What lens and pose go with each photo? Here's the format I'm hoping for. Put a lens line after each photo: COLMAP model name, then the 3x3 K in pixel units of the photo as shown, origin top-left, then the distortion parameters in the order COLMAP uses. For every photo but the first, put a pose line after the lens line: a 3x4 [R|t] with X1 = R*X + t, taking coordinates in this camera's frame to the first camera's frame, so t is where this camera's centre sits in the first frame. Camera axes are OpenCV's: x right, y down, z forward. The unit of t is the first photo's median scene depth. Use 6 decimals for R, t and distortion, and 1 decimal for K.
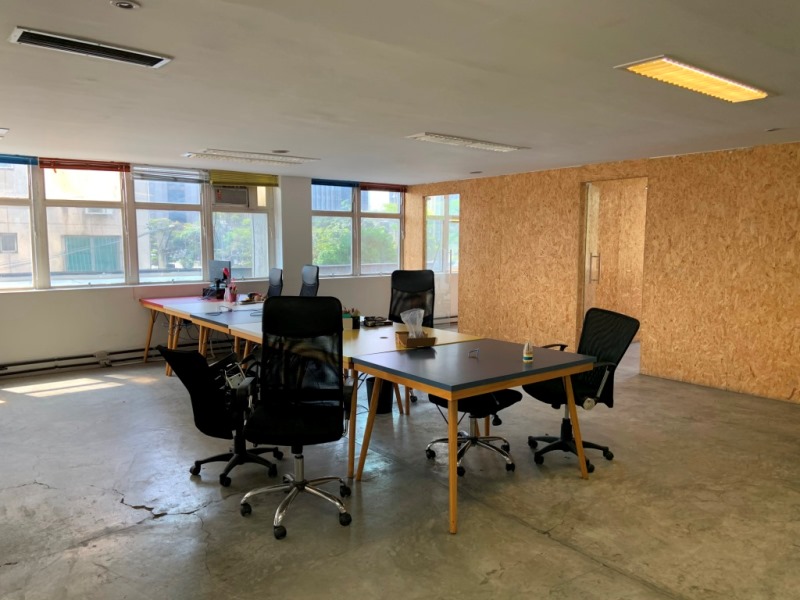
lens RADIAL K [[605.0, 0, 400.0], [0, 605.0, 300.0], [0, 0, 1]] dist [0.090019, -0.123422]
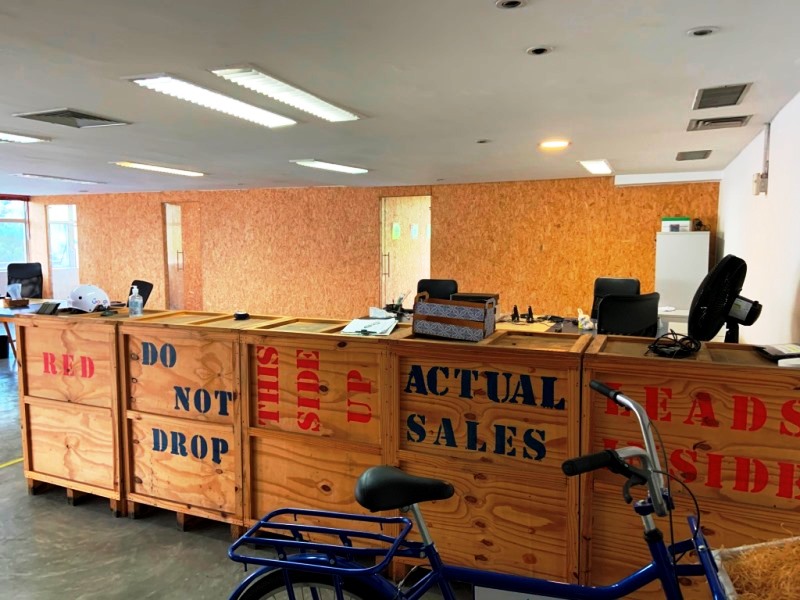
lens RADIAL K [[605.0, 0, 400.0], [0, 605.0, 300.0], [0, 0, 1]] dist [0.090019, -0.123422]
pose [[0.872687, -0.053749, 0.485312, 0.066351], [0.051199, 0.998517, 0.018522, 0.044313], [-0.485588, 0.008683, 0.874145, -0.562340]]
